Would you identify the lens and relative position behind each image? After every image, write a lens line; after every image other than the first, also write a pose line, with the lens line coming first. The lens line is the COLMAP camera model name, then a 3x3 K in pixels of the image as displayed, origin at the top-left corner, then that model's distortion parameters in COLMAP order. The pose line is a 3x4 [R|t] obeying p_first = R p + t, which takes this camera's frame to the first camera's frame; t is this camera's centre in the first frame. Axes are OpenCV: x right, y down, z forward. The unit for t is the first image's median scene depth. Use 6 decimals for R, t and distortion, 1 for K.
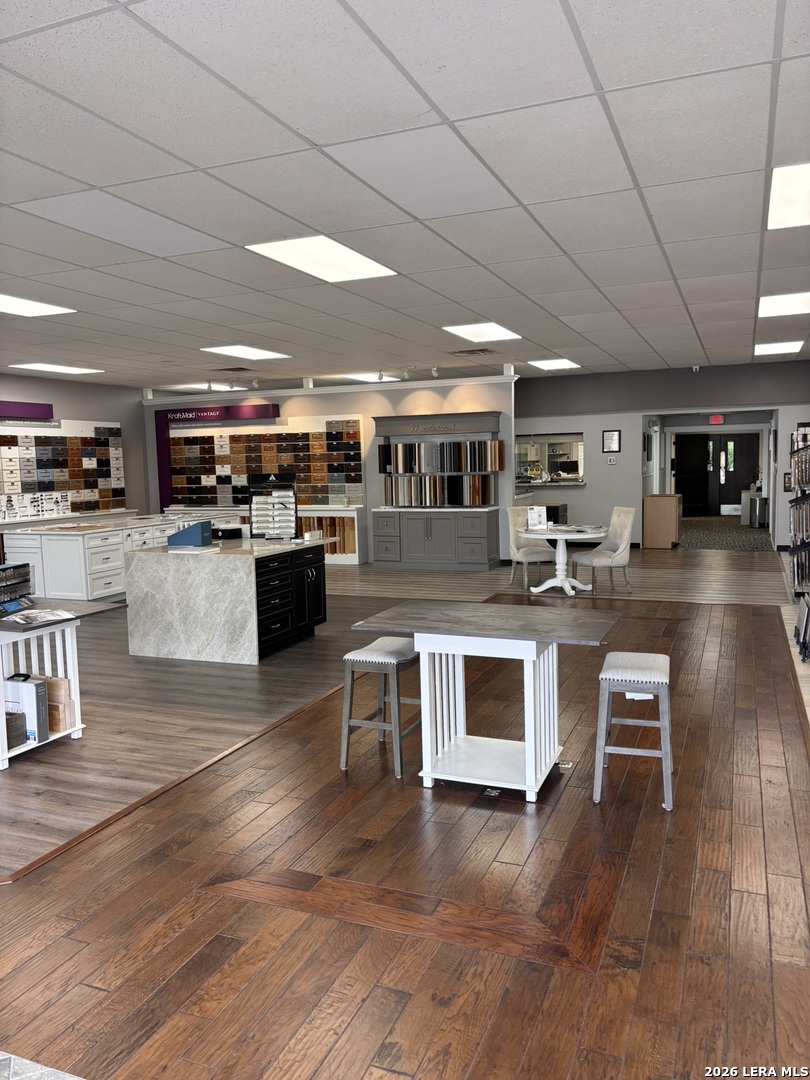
lens RADIAL K [[817.4, 0, 405.6], [0, 817.4, 539.8], [0, 0, 1]] dist [0.005621, 0.000611]
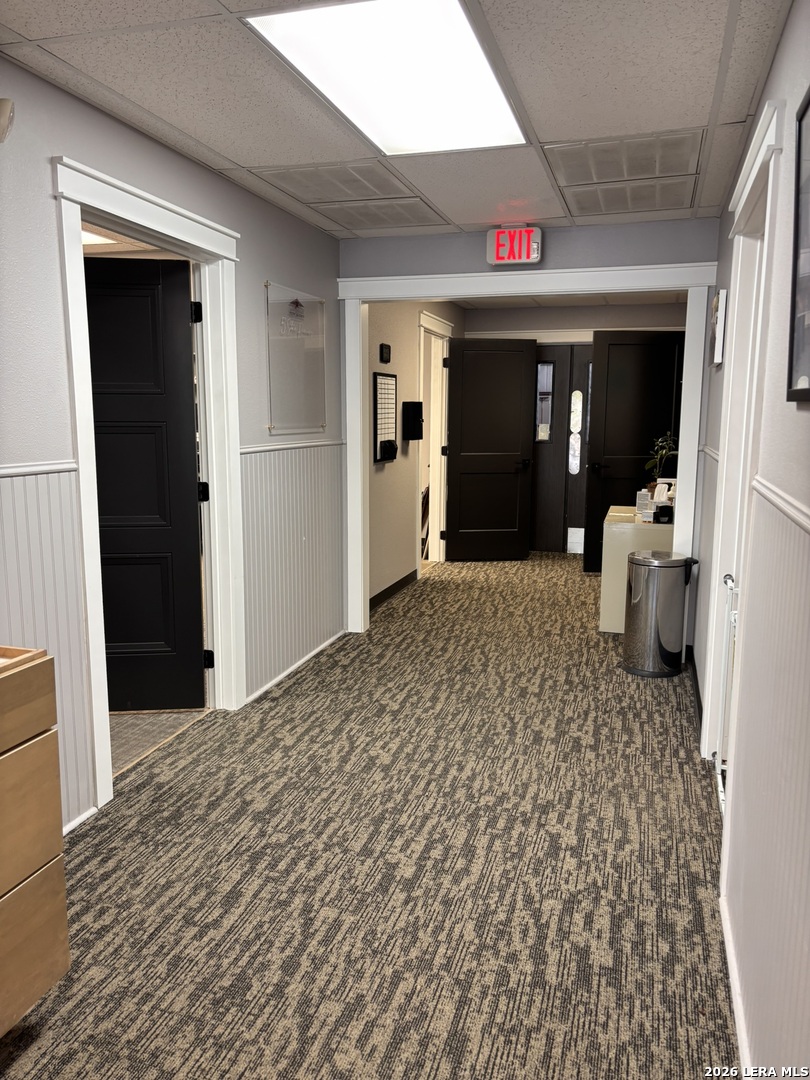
lens RADIAL K [[817.4, 0, 405.7], [0, 817.4, 540.8], [0, 0, 1]] dist [0.005621, 0.000611]
pose [[0.994323, 0.016156, 0.105170, 0.281634], [-0.022412, 0.998031, 0.058580, -0.061714], [-0.104016, -0.060604, 0.992727, 0.654248]]
